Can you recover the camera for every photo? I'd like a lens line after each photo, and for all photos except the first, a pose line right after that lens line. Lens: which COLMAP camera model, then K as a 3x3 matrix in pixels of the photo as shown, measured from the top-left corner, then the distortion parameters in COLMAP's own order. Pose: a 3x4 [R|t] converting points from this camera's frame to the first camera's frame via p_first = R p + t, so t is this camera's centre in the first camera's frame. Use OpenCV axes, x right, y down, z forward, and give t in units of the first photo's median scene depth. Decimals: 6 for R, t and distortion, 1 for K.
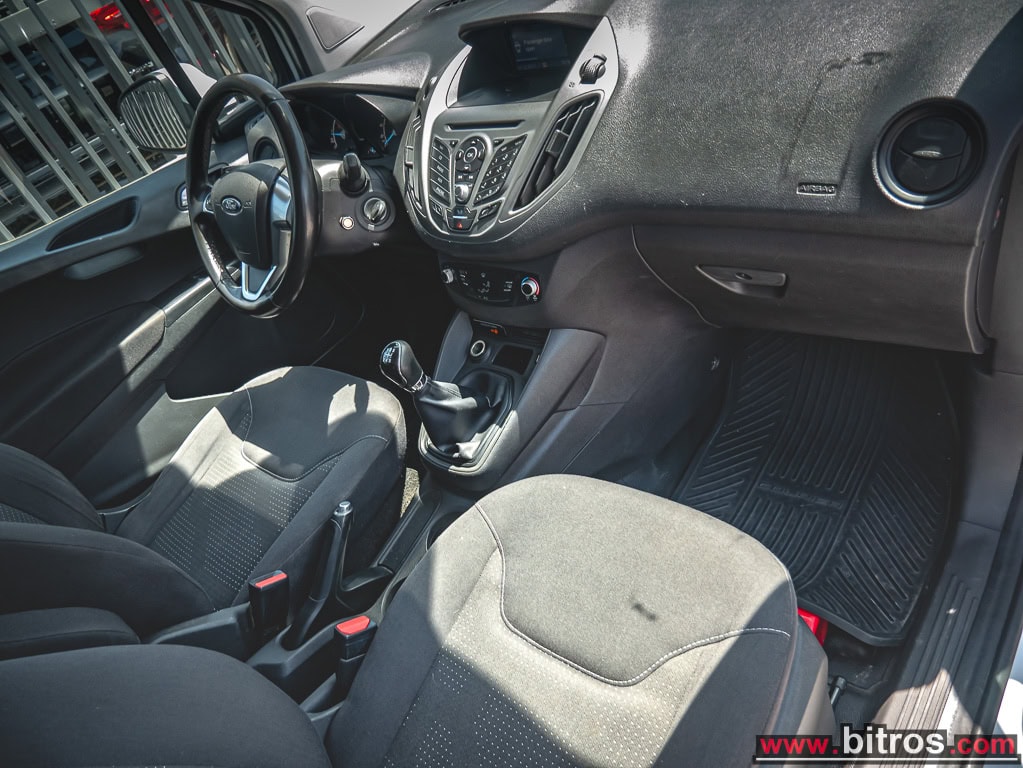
lens RADIAL K [[719.1, 0, 509.2], [0, 719.1, 389.8], [0, 0, 1]] dist [-0.048693, 0.015807]
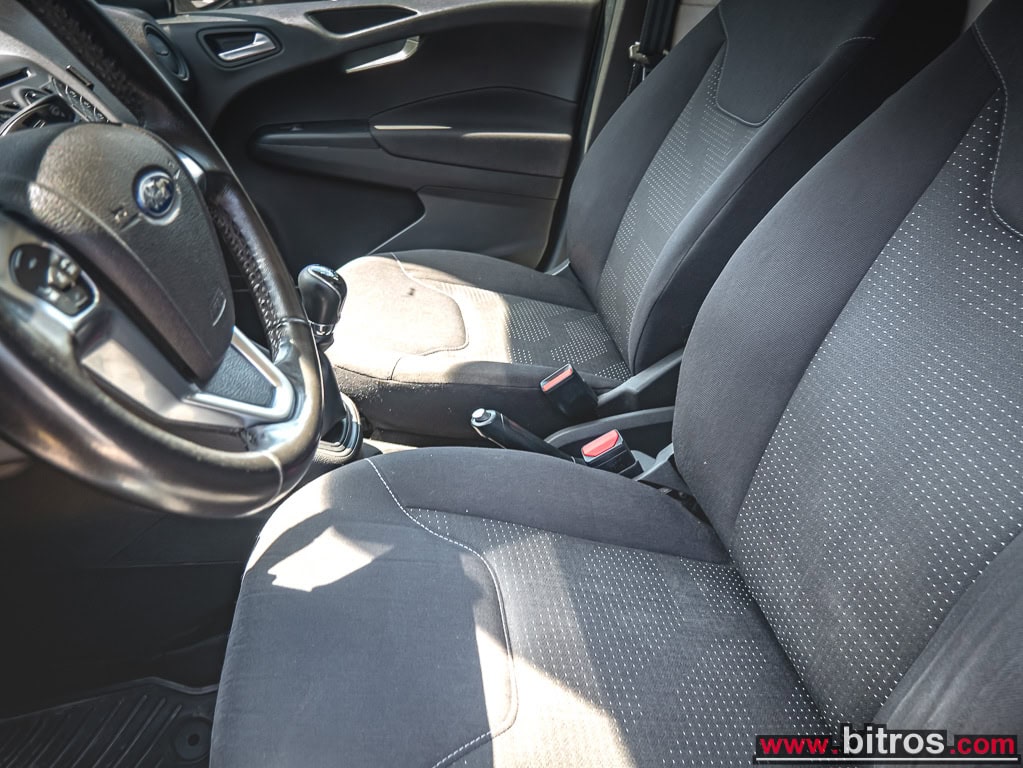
lens RADIAL K [[769.7, 0, 507.8], [0, 769.7, 388.4], [0, 0, 1]] dist [-0.036846, 0.012712]
pose [[-0.702813, -0.071097, 0.707813, -0.825355], [0.584675, 0.509056, 0.631678, -0.364769], [-0.405227, 0.857792, -0.316202, 1.184932]]
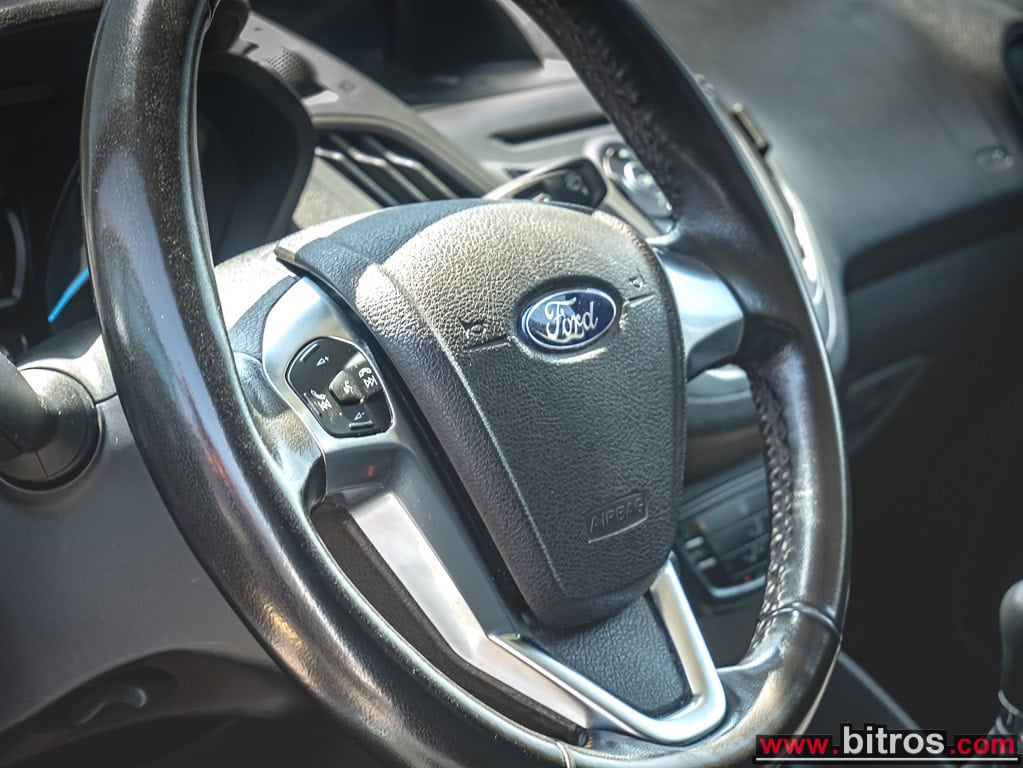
lens RADIAL K [[2851.7, 0, 512.7], [0, 2851.7, 383.1], [0, 0, 1]] dist [0.038983, 0.000000]
pose [[-0.087765, 0.083542, 0.992632, -1.333261], [0.636868, 0.770925, -0.008573, -0.258934], [-0.765961, 0.631423, -0.120865, 1.186406]]
